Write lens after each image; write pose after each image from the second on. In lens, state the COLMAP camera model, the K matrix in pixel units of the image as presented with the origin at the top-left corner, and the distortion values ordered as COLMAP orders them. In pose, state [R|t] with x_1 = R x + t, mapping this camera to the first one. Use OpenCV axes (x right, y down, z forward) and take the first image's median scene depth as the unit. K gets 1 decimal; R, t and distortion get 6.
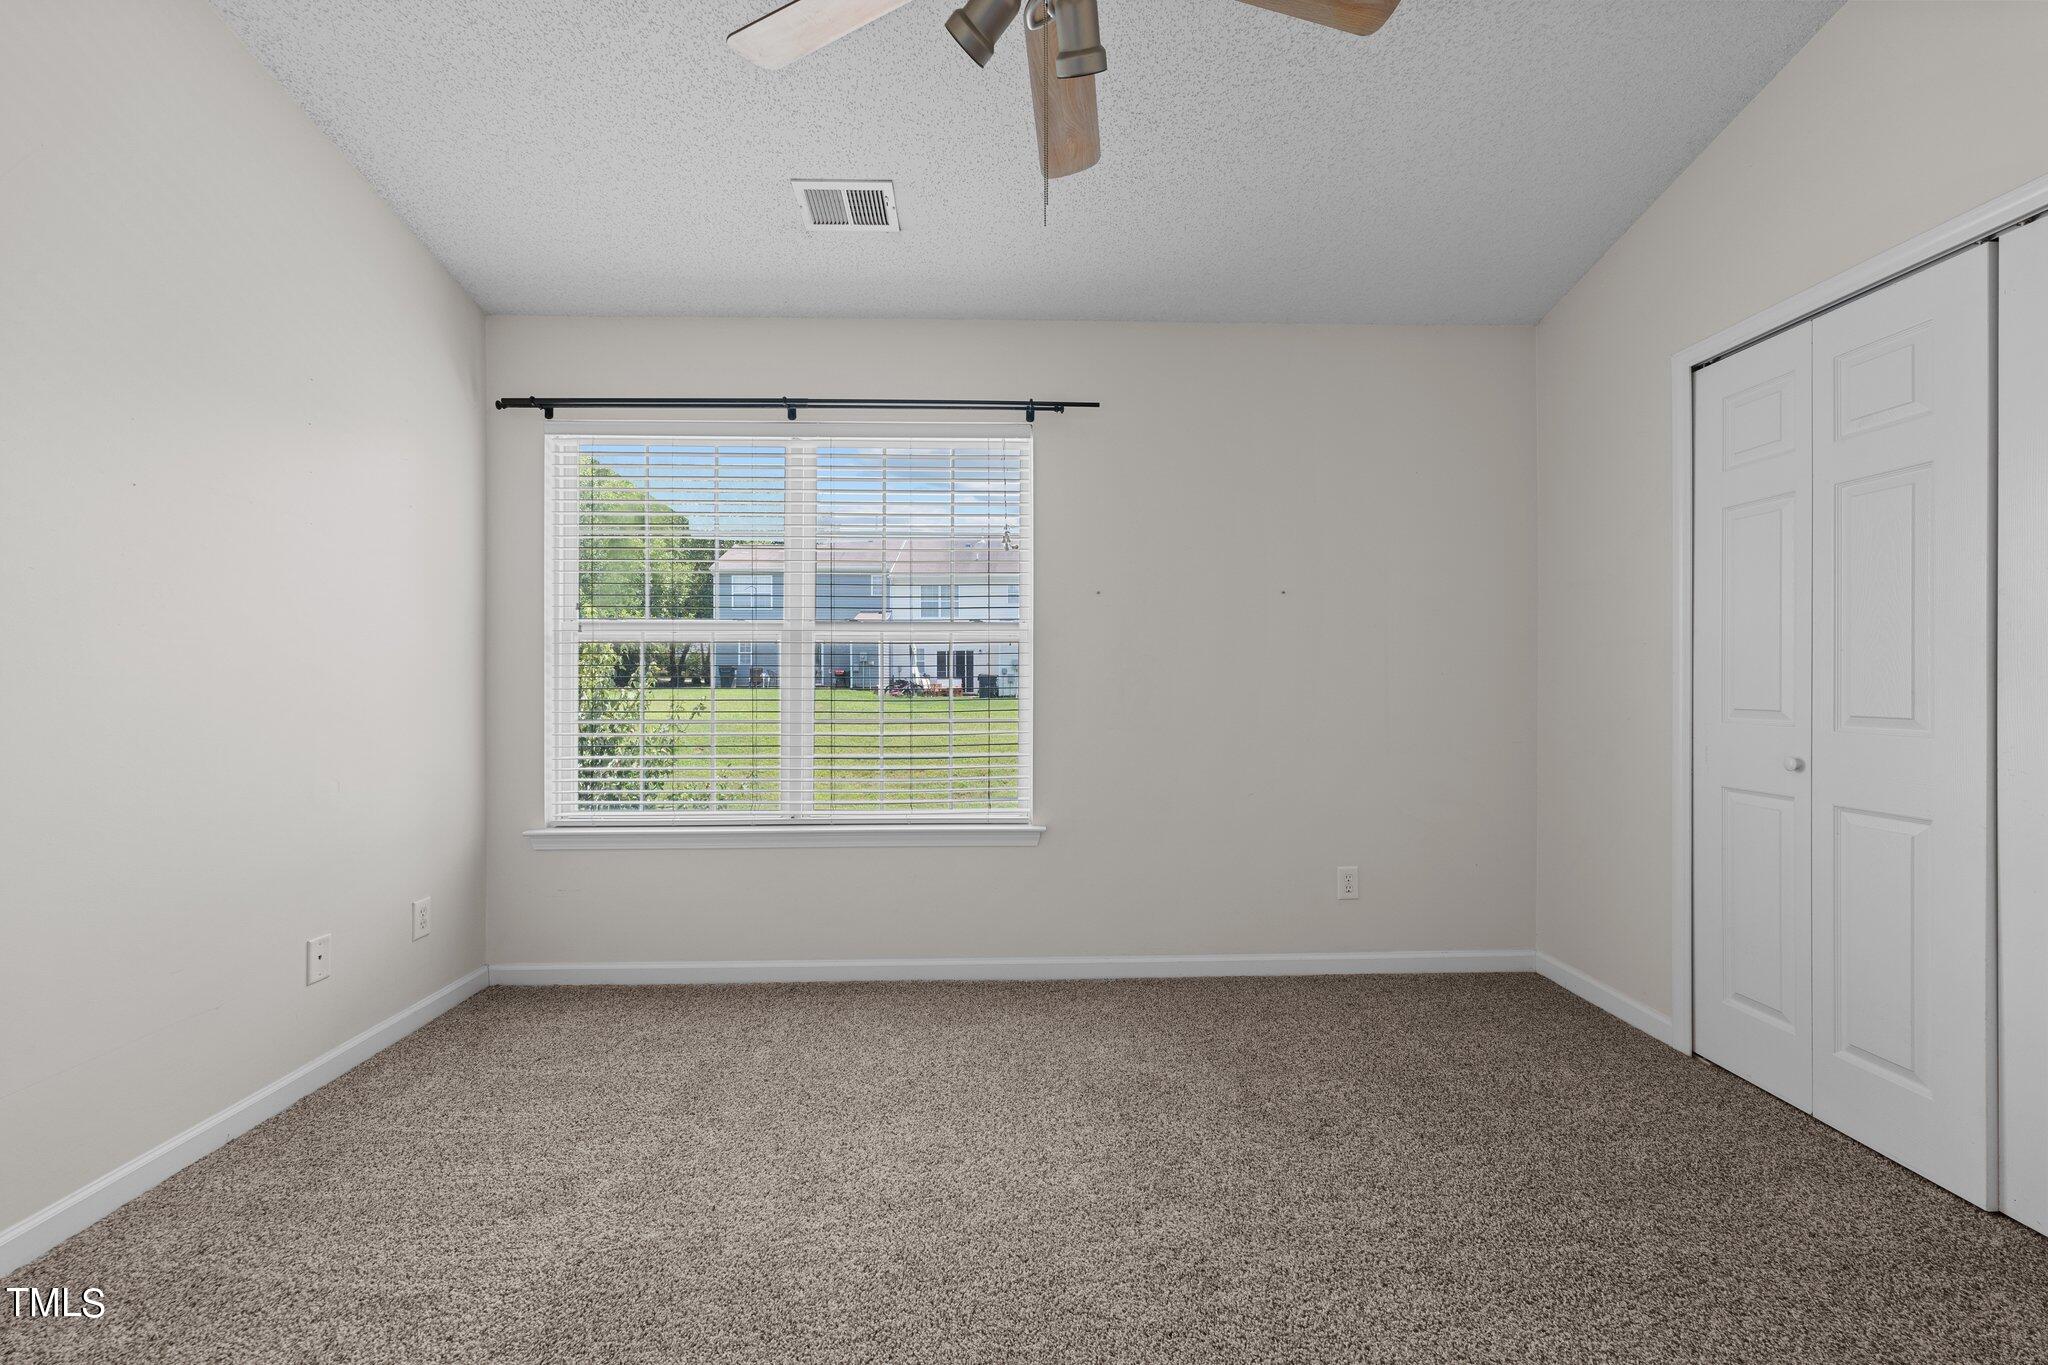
lens RADIAL K [[844.6, 0, 1034.5], [0, 844.6, 681.9], [0, 0, 1]] dist [0.000373, -0.000087]
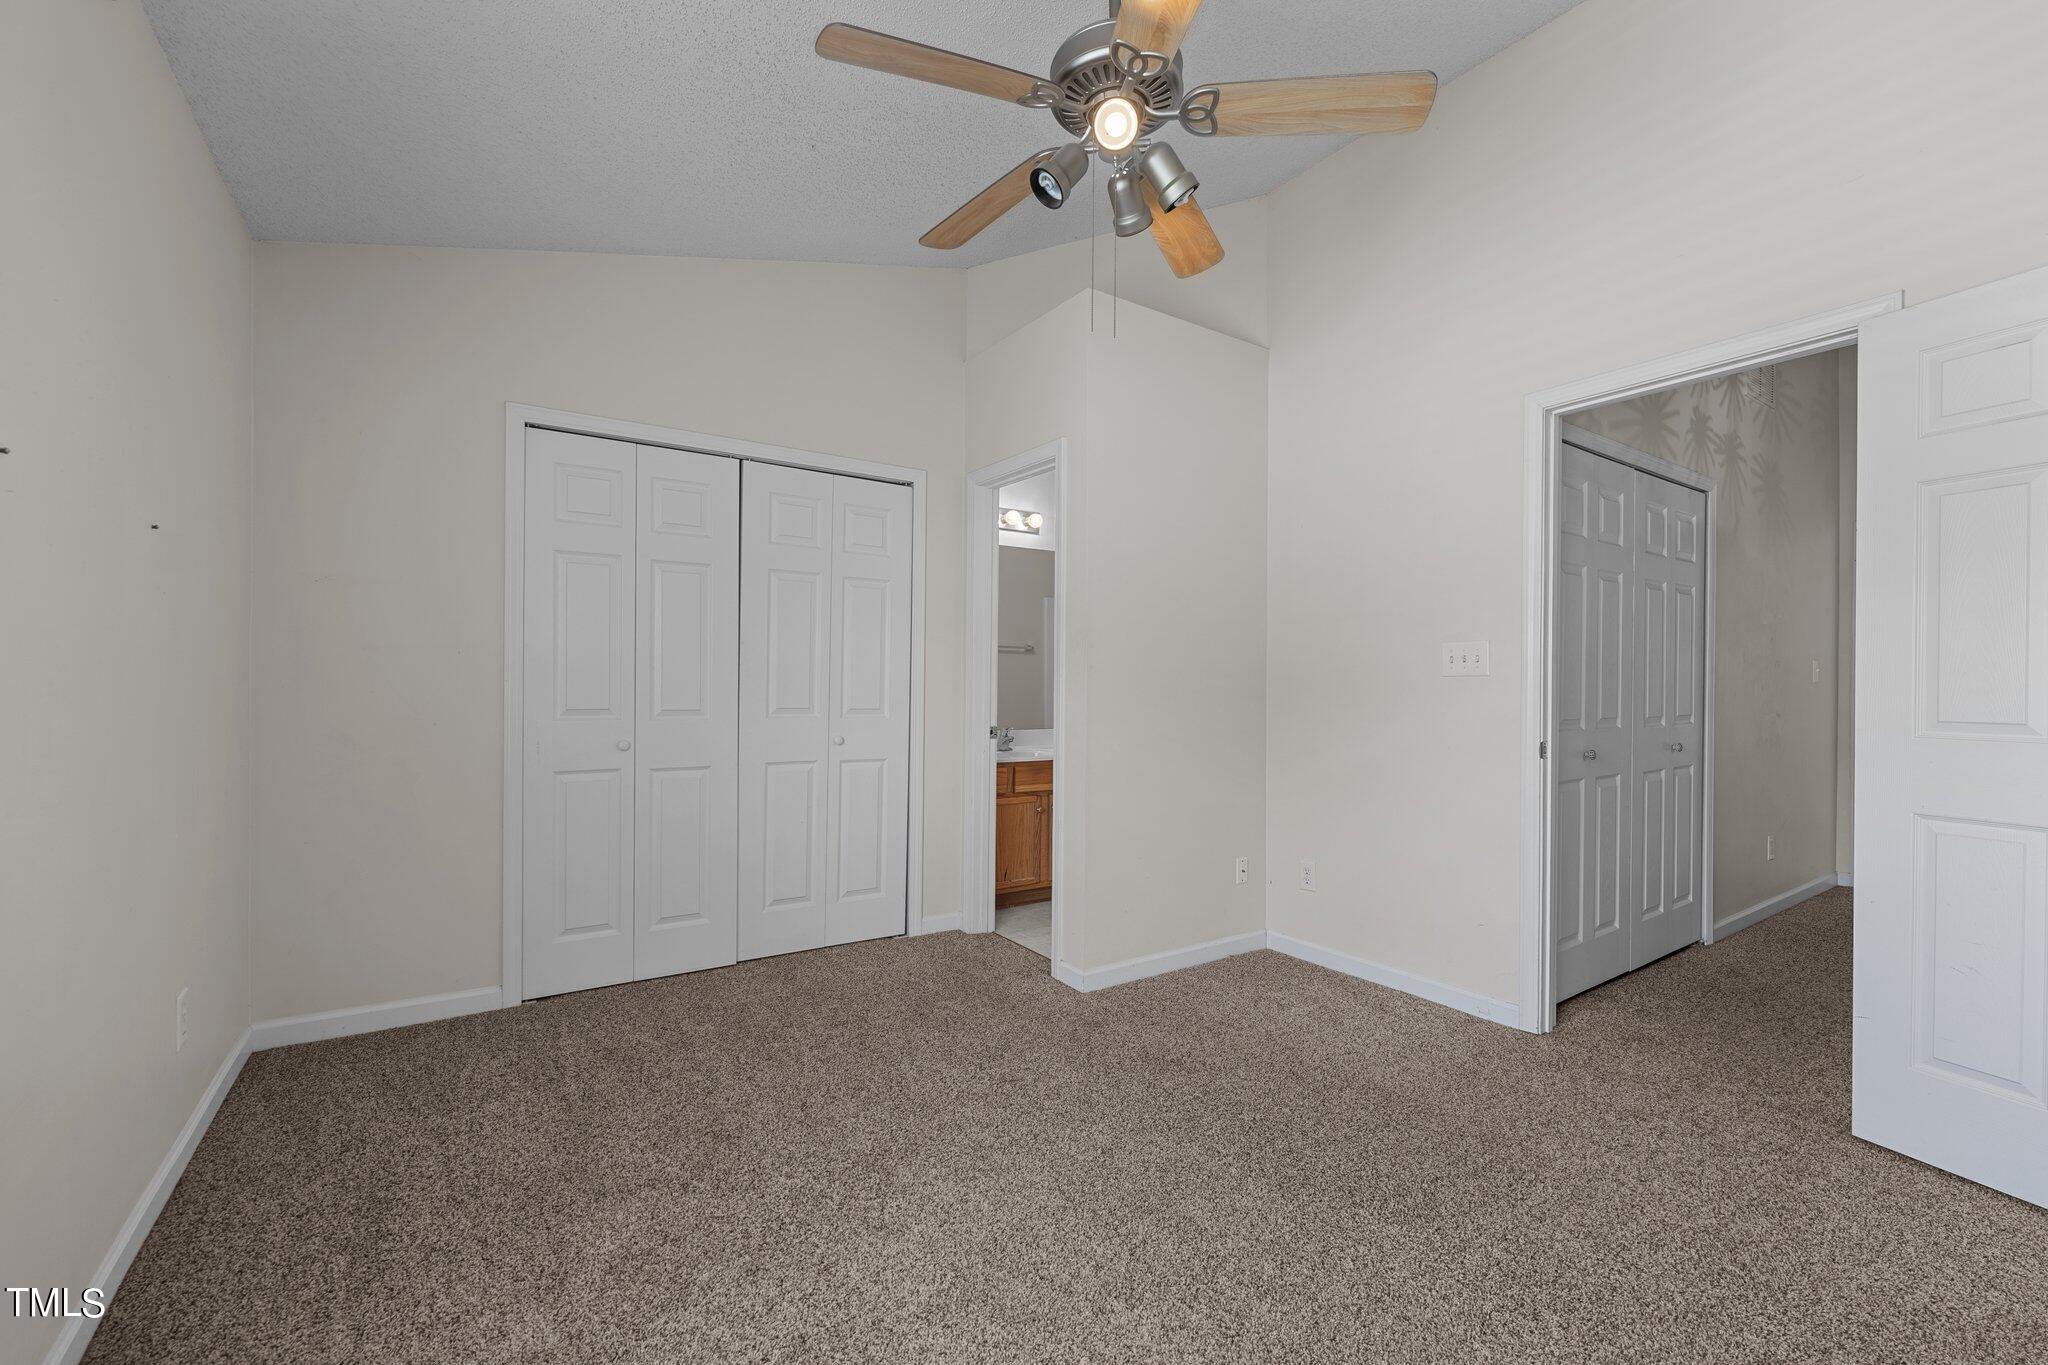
lens RADIAL K [[844.6, 0, 1023.5], [0, 844.6, 684.4], [0, 0, 1]] dist [0.000373, -0.000087]
pose [[-0.530977, -0.002100, 0.847383, -0.659388], [-0.007174, 0.999972, -0.002017, -0.008534], [-0.847356, -0.007150, -0.530978, 1.147854]]
